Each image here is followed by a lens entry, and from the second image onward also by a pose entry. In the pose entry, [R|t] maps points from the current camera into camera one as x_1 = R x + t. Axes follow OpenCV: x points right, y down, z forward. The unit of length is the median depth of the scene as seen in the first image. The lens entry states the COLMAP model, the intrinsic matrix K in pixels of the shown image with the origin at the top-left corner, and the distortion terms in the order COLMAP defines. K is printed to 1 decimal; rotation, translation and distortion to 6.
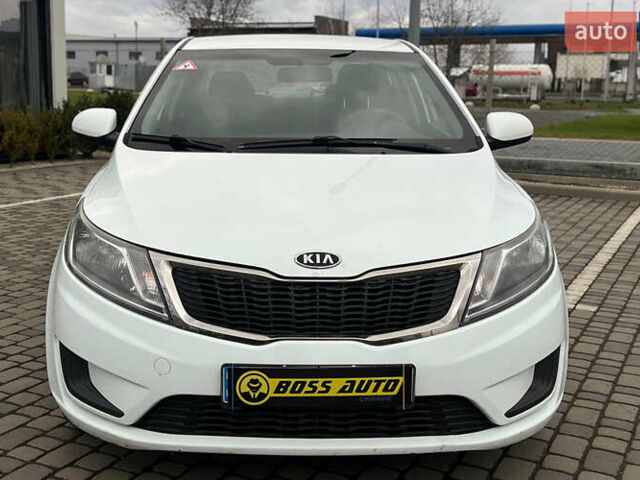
lens RADIAL K [[832.4, 0, 280.6], [0, 832.4, 226.3], [0, 0, 1]] dist [0.059241, 0.000000]
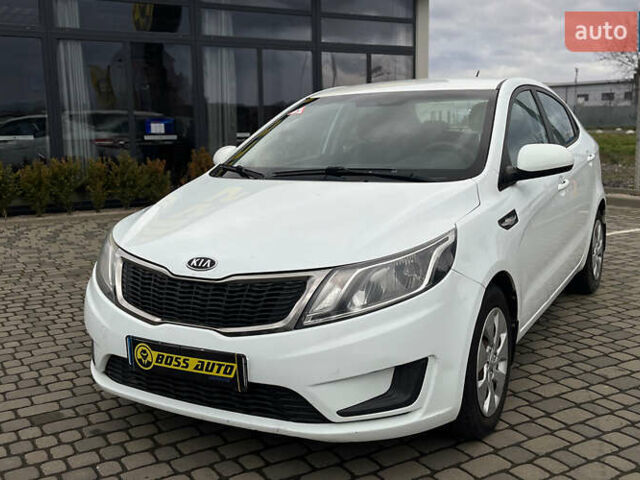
lens RADIAL K [[697.8, 0, 317.8], [0, 697.8, 236.8], [0, 0, 1]] dist [0.045731, 0.000000]
pose [[0.857453, 0.050571, -0.512071, 0.750794], [-0.056208, 0.998409, 0.004480, -0.015371], [0.511483, 0.024941, 0.858931, 0.180815]]
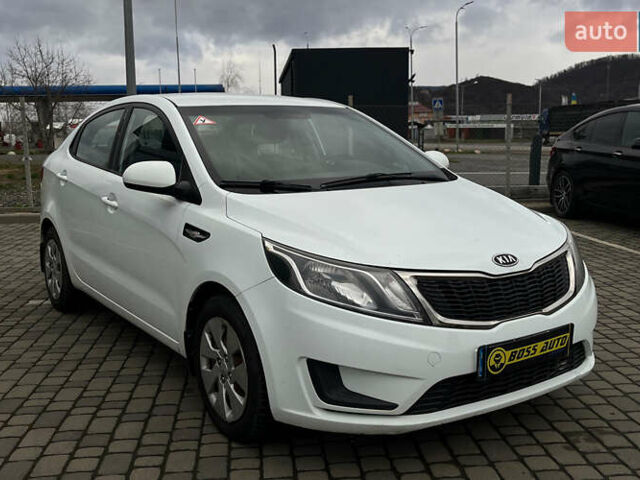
lens RADIAL K [[697.8, 0, 322.2], [0, 697.8, 239.4], [0, 0, 1]] dist [0.045731, 0.000000]
pose [[0.840342, -0.103652, 0.532054, -0.823656], [0.114462, 0.993346, 0.012732, -0.042368], [-0.529834, 0.050201, 0.846615, 0.194702]]
